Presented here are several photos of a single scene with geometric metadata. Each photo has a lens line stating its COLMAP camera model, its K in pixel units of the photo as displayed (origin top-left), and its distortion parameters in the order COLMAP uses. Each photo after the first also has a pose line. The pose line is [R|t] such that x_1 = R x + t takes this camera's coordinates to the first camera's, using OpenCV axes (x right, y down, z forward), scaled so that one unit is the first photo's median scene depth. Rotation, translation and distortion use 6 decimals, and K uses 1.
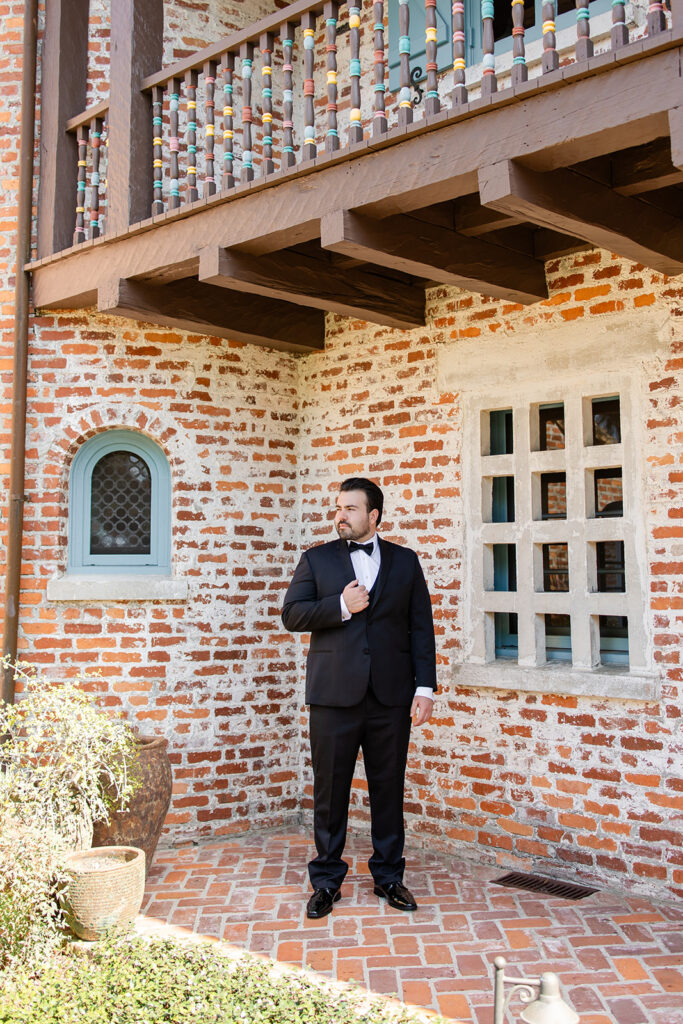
lens RADIAL K [[1138.2, 0, 340.9], [0, 1138.2, 453.1], [0, 0, 1]] dist [0.011769, 0.008529]
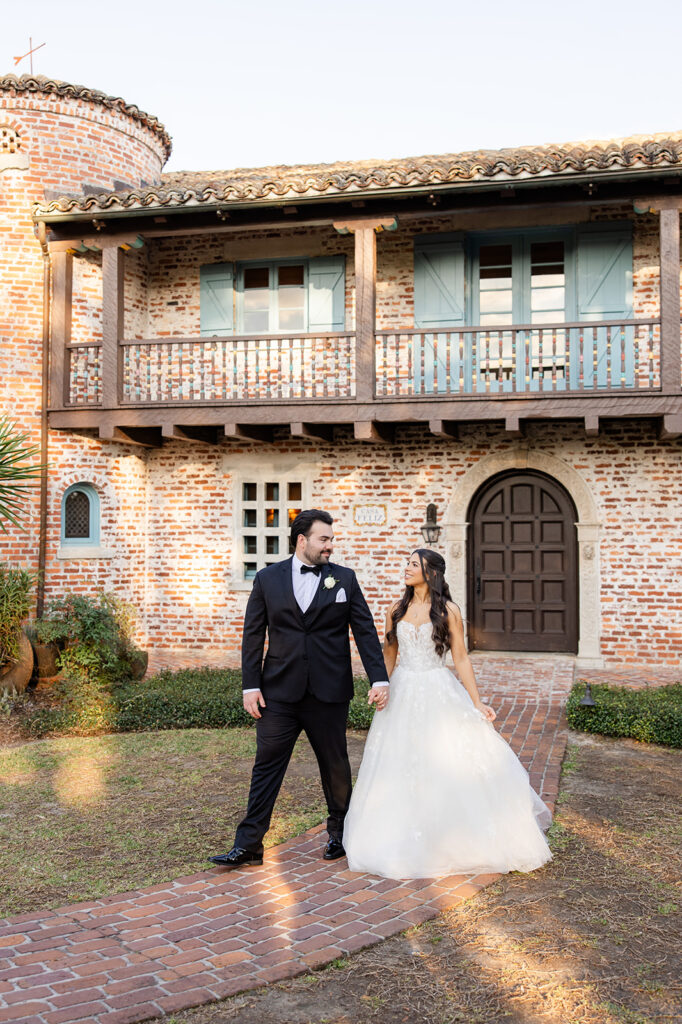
lens RADIAL K [[1138.2, 0, 340.4], [0, 1138.2, 453.1], [0, 0, 1]] dist [0.011769, 0.008529]
pose [[0.866780, 0.038872, 0.497174, -0.885599], [-0.059037, 0.997945, 0.024901, -0.167153], [-0.495185, -0.050935, 0.867293, -1.213249]]
